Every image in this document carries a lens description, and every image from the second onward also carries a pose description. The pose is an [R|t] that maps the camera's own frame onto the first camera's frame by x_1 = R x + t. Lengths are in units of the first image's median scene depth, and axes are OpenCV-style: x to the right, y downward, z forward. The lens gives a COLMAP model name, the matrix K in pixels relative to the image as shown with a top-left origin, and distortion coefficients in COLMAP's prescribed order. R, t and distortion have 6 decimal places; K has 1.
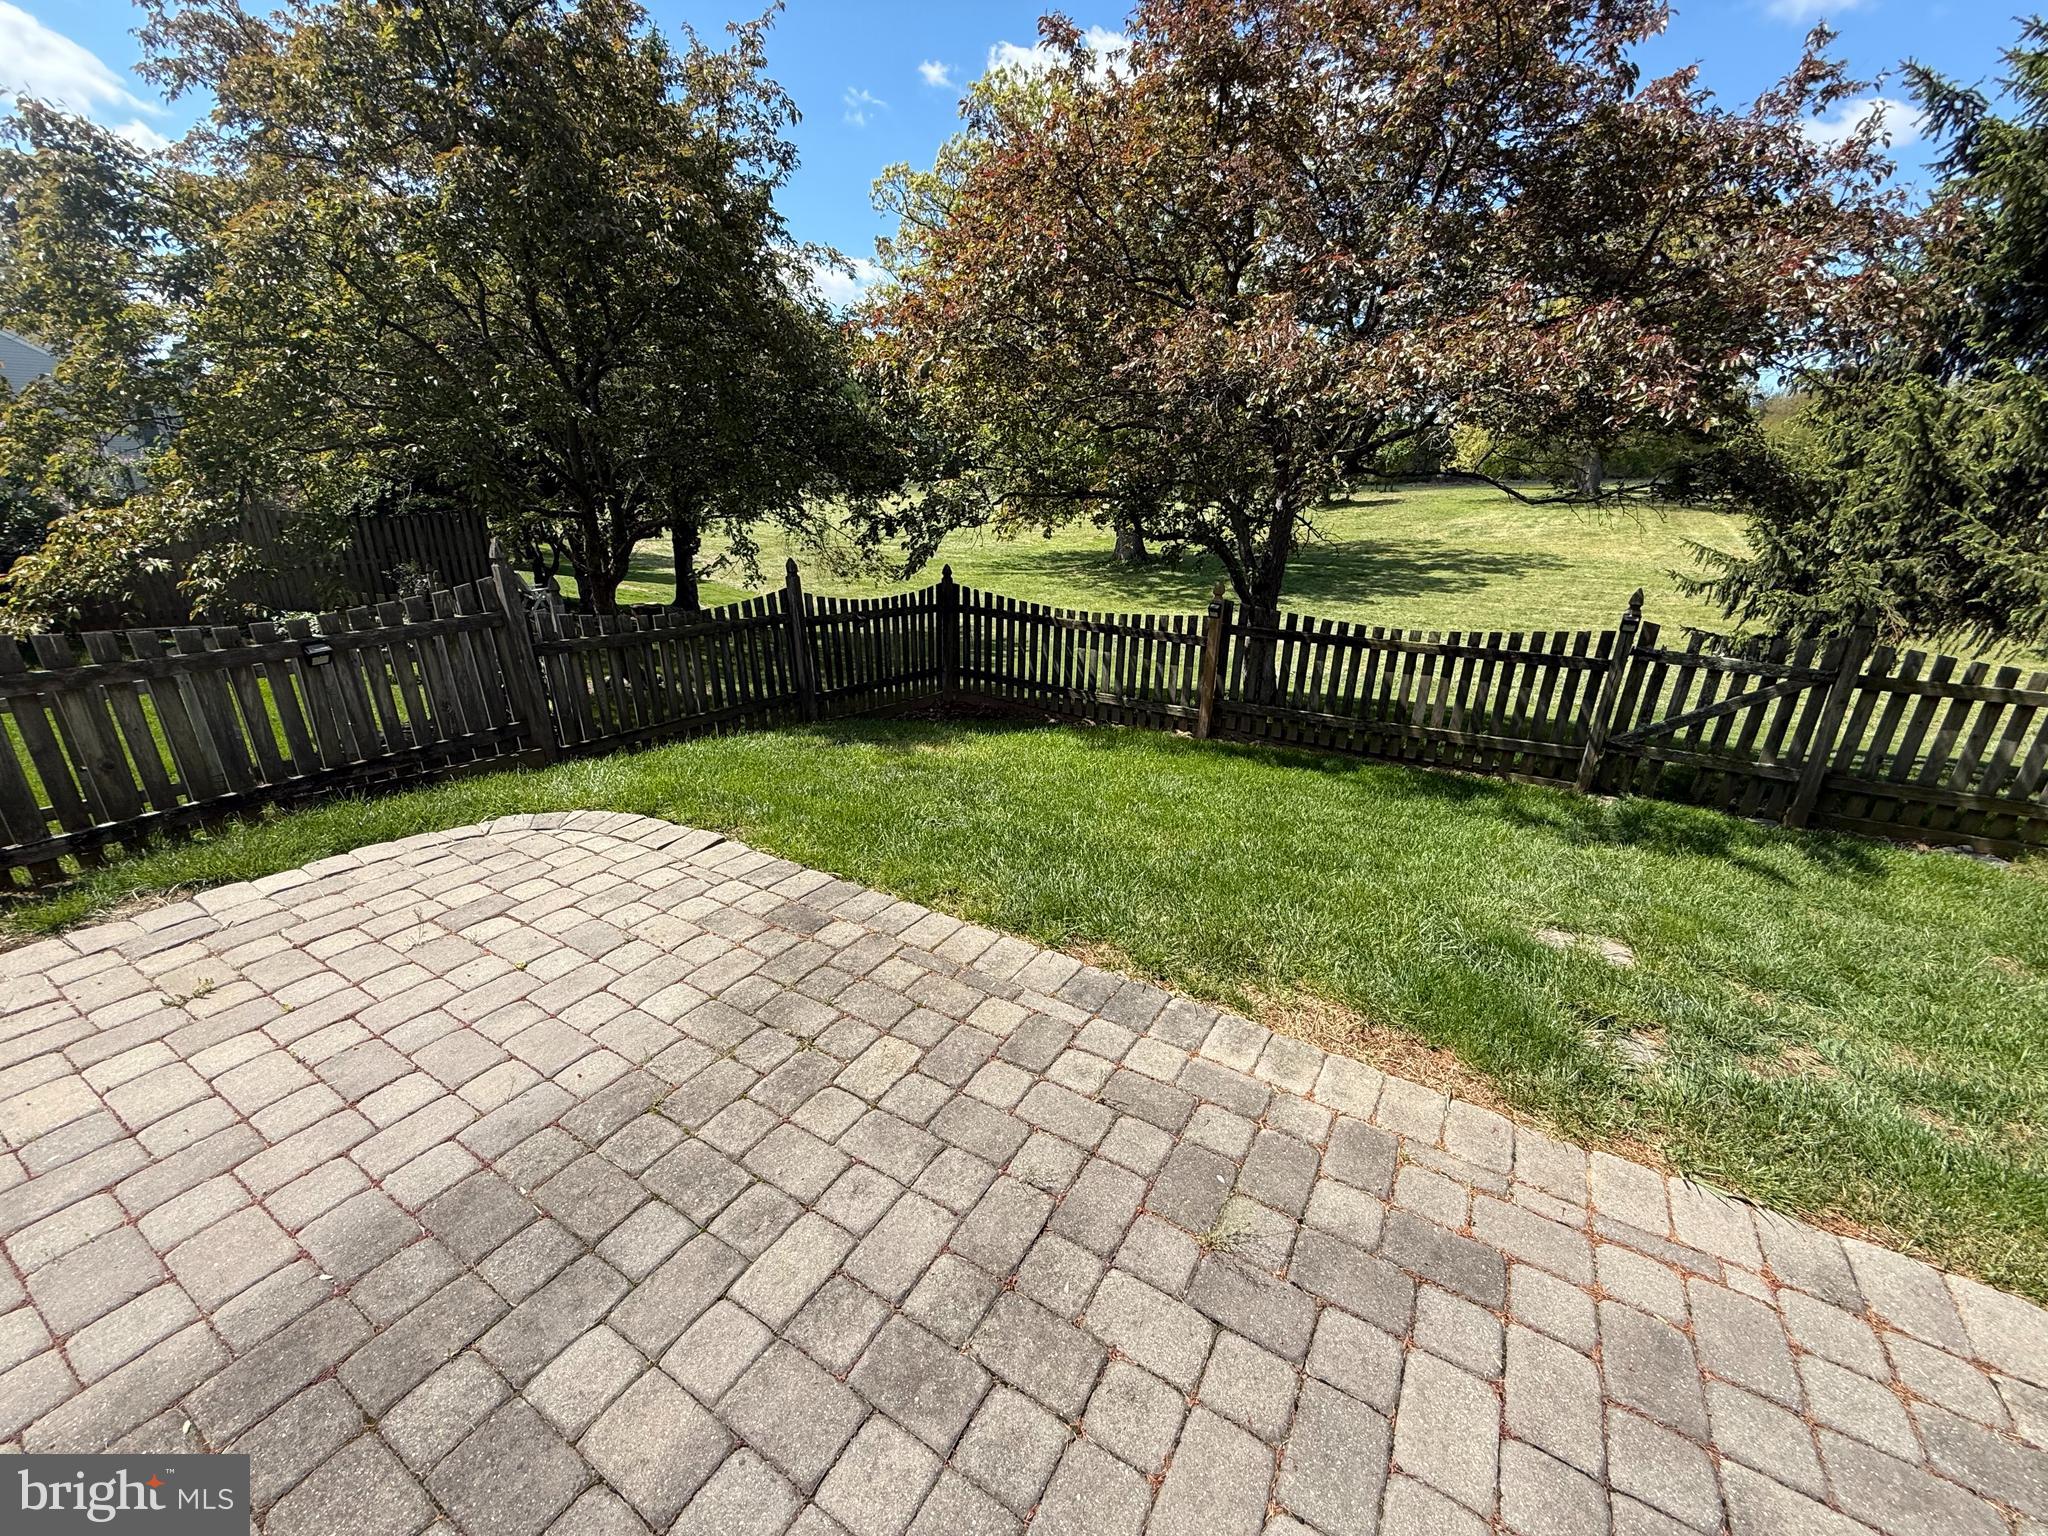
lens RADIAL K [[814.6, 0, 1021.0], [0, 814.6, 768.3], [0, 0, 1]] dist [0.002330, 0.000020]
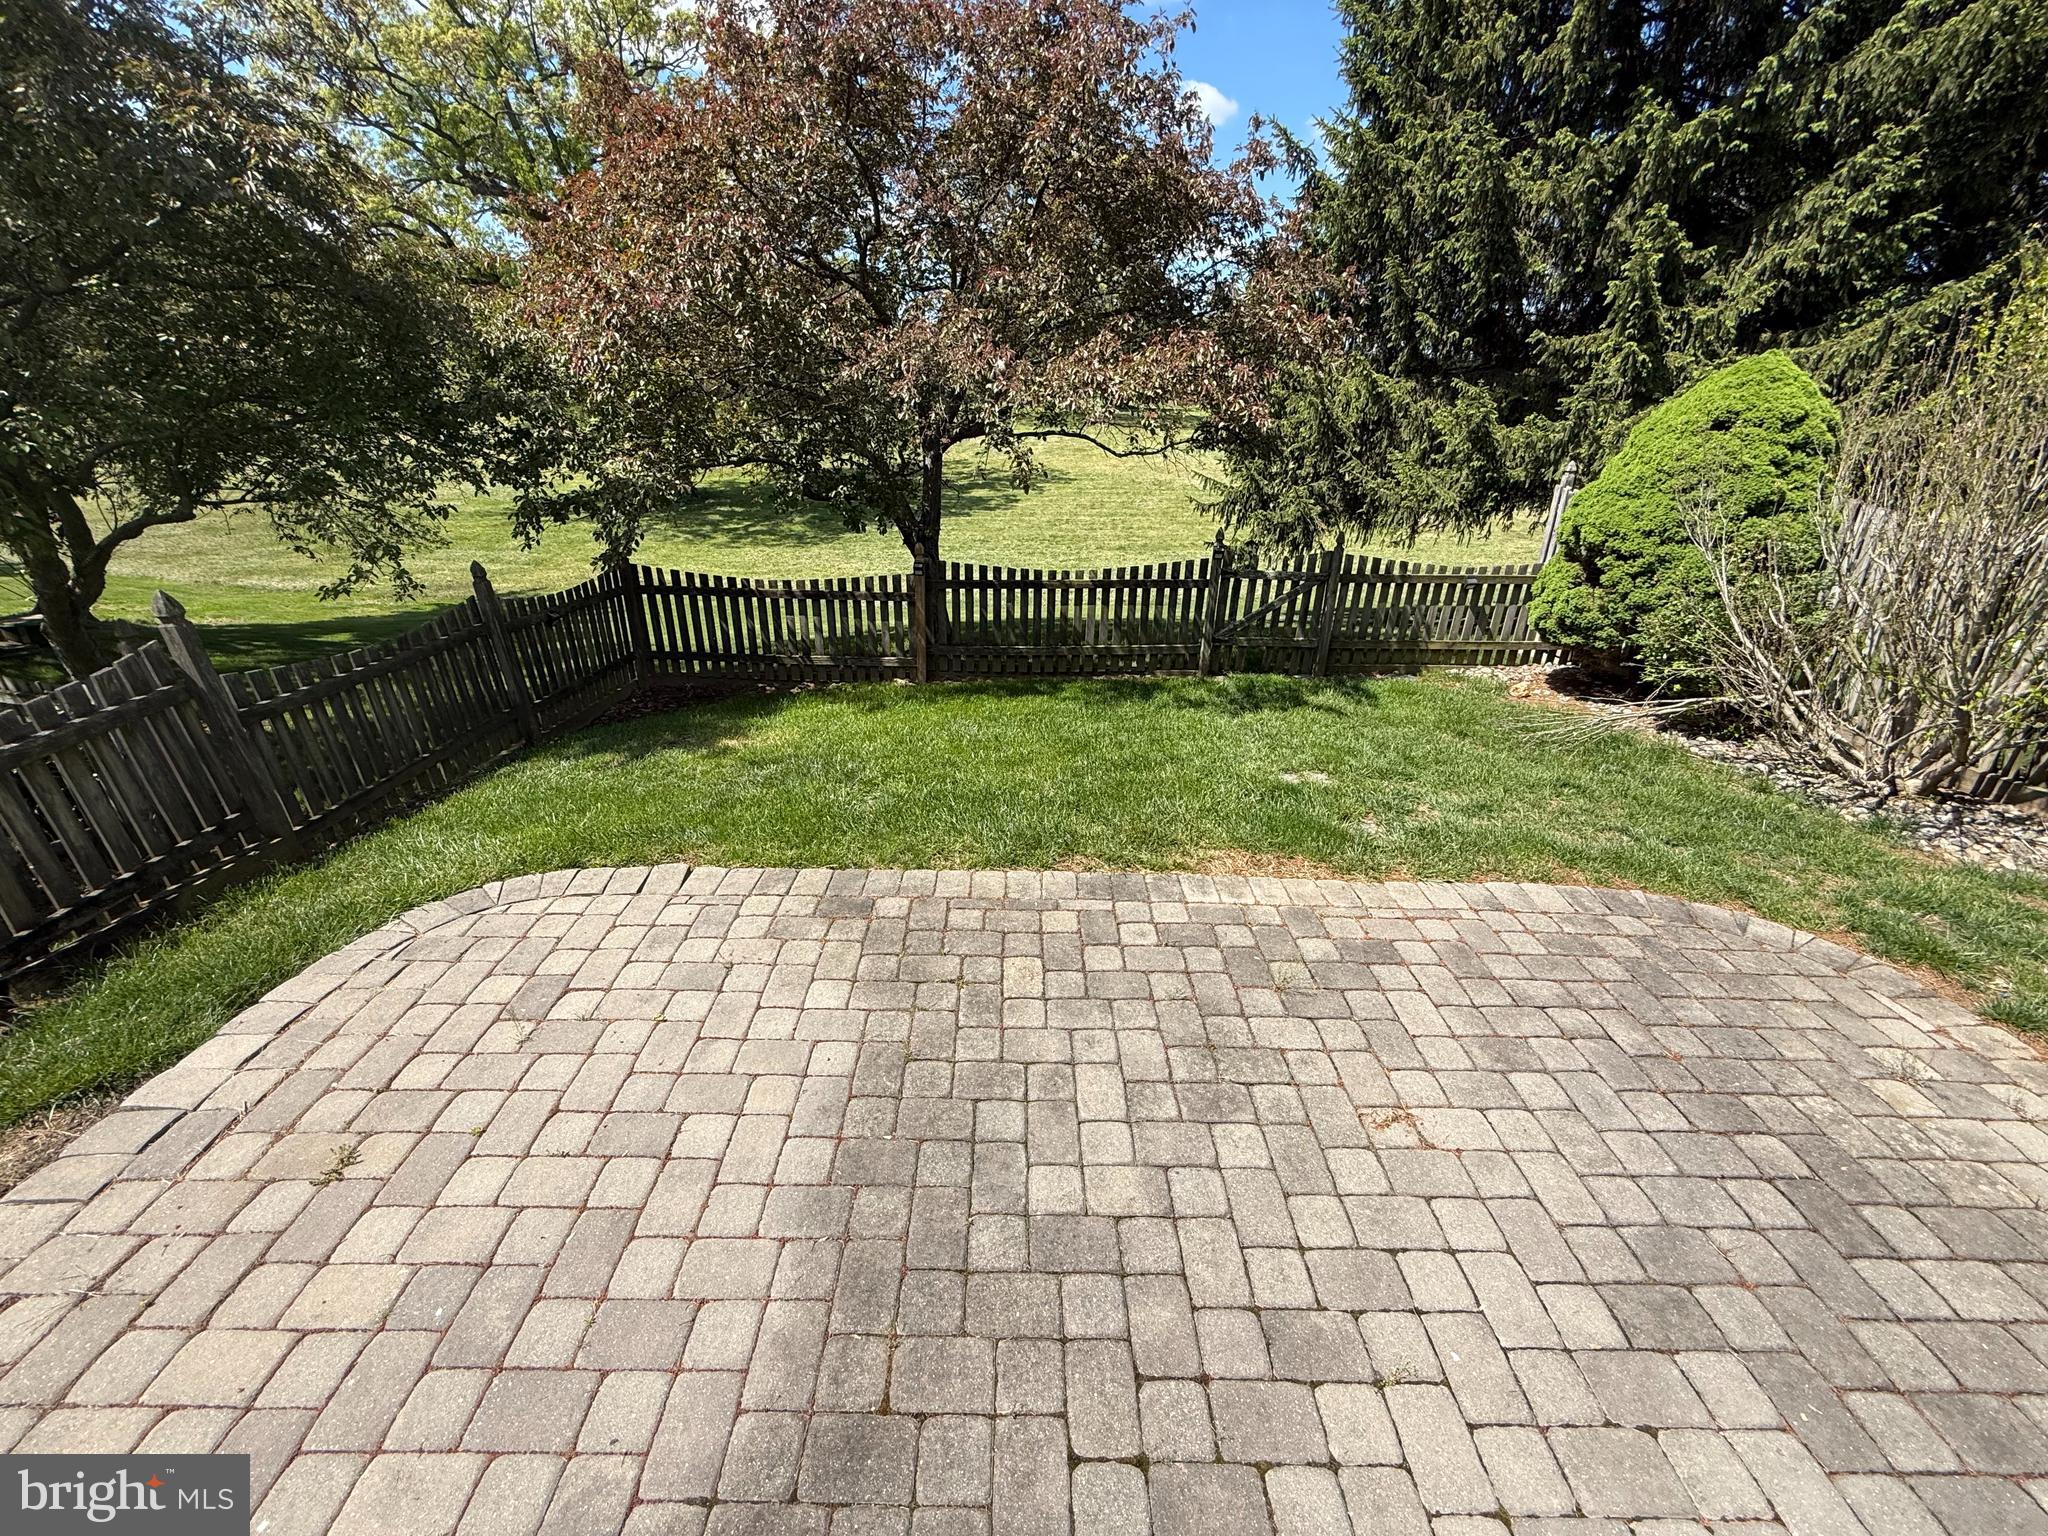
lens RADIAL K [[814.6, 0, 1017.4], [0, 814.6, 773.2], [0, 0, 1]] dist [0.002330, 0.000020]
pose [[0.855708, -0.222507, 0.467177, -0.282149], [0.177879, 0.974296, 0.138223, -0.060873], [-0.485925, -0.035177, 0.873293, -0.069858]]
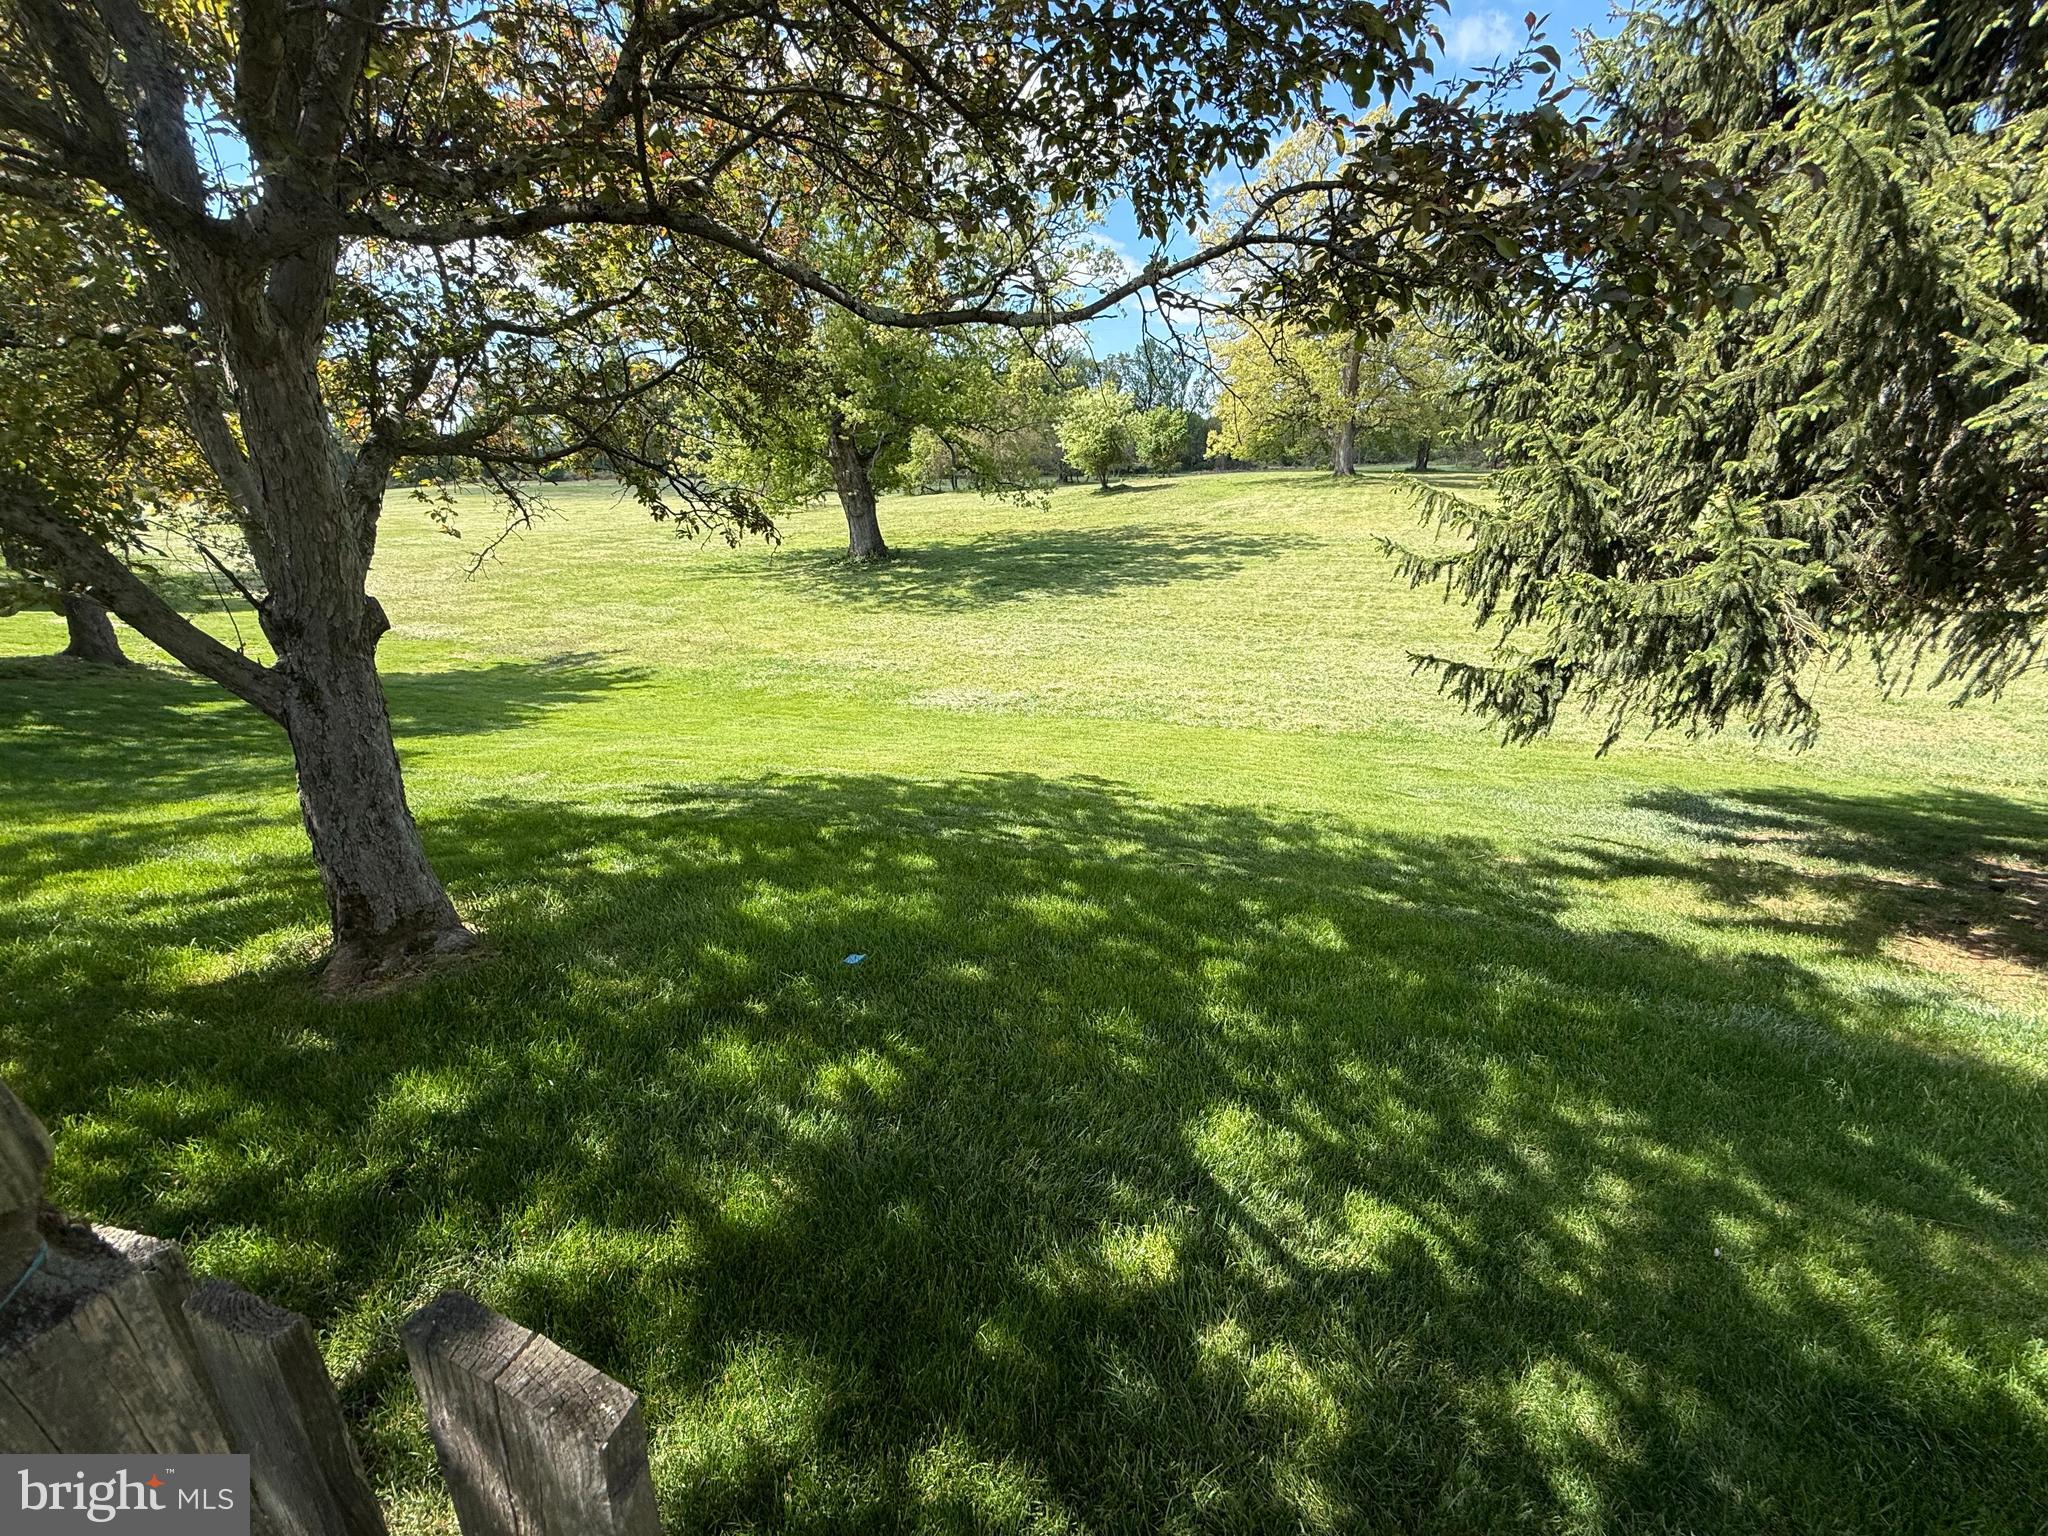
lens RADIAL K [[814.6, 0, 1020.0], [0, 814.6, 770.4], [0, 0, 1]] dist [0.002330, 0.000020]
pose [[0.977128, -0.089014, 0.193128, 0.765709], [0.087795, 0.996027, 0.014883, -0.206869], [-0.193685, 0.002413, 0.981061, 0.894032]]
